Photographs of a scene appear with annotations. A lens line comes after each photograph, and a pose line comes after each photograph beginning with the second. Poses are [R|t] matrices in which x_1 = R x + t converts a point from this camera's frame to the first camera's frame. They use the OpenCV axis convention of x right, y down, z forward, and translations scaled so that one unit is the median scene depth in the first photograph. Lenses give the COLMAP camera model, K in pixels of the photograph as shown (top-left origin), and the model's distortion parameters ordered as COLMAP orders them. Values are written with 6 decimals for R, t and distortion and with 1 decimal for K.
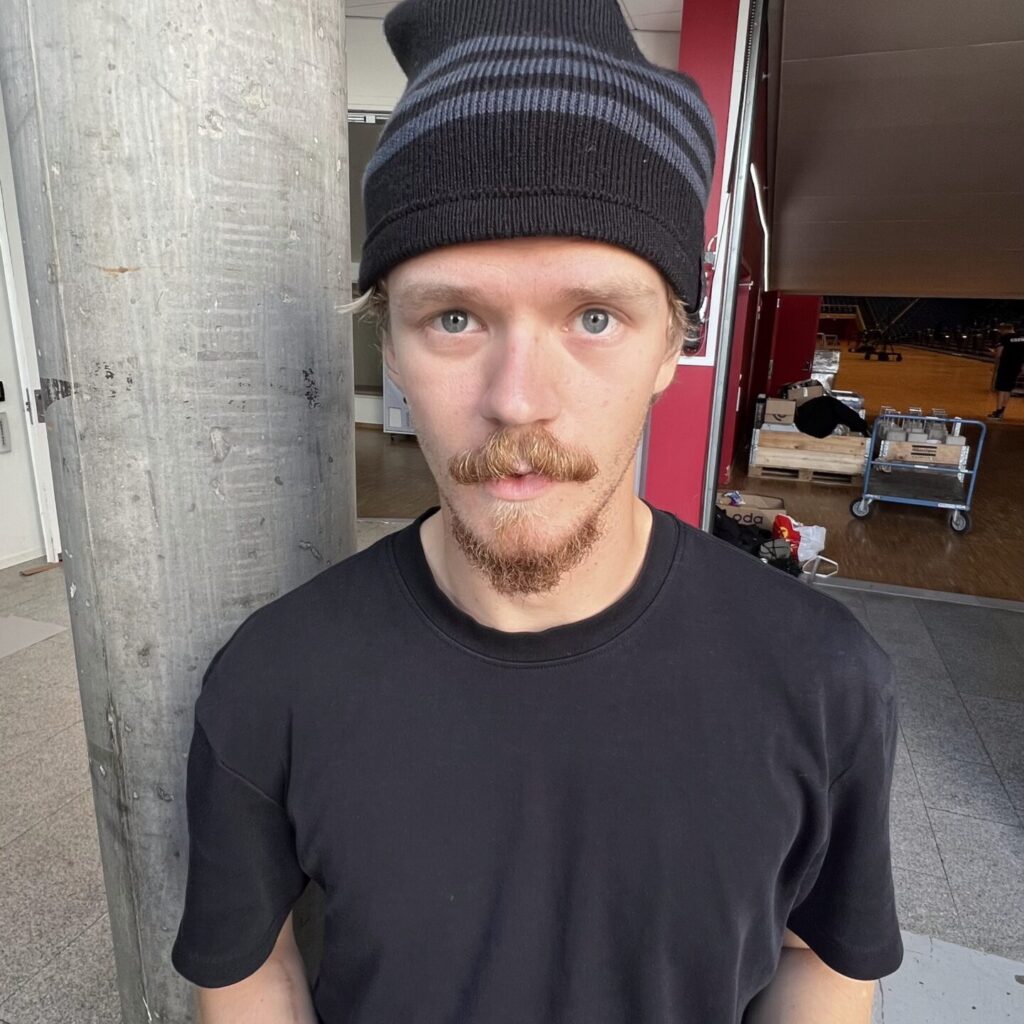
lens RADIAL K [[722.6, 0, 513.8], [0, 722.6, 510.1], [0, 0, 1]] dist [-0.005990, 0.001173]
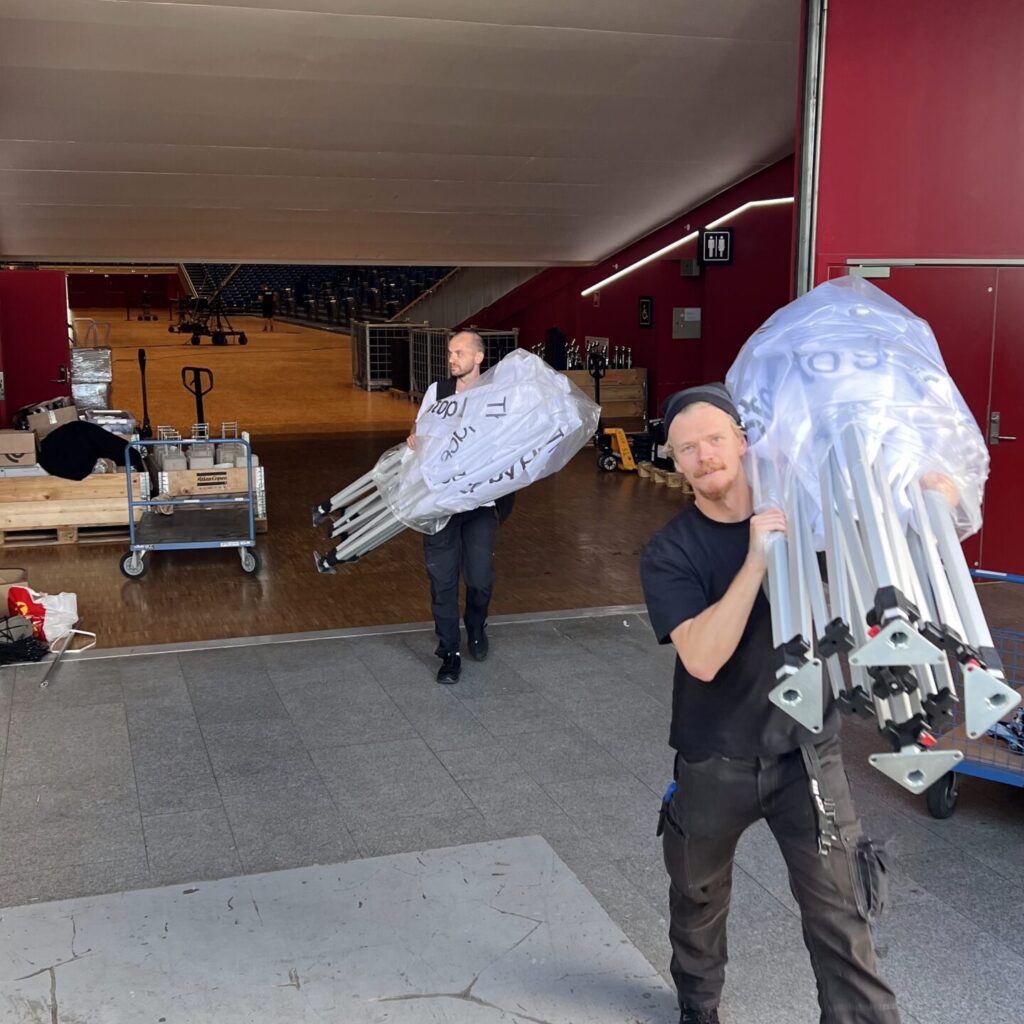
lens RADIAL K [[1312.0, 0, 513.0], [0, 1312.0, 509.8], [0, 0, 1]] dist [-0.026829, 0.000000]
pose [[0.779377, -0.134676, 0.611910, -0.034794], [0.185890, 0.982356, -0.020556, 0.036633], [-0.598345, 0.129769, 0.790660, -0.281246]]
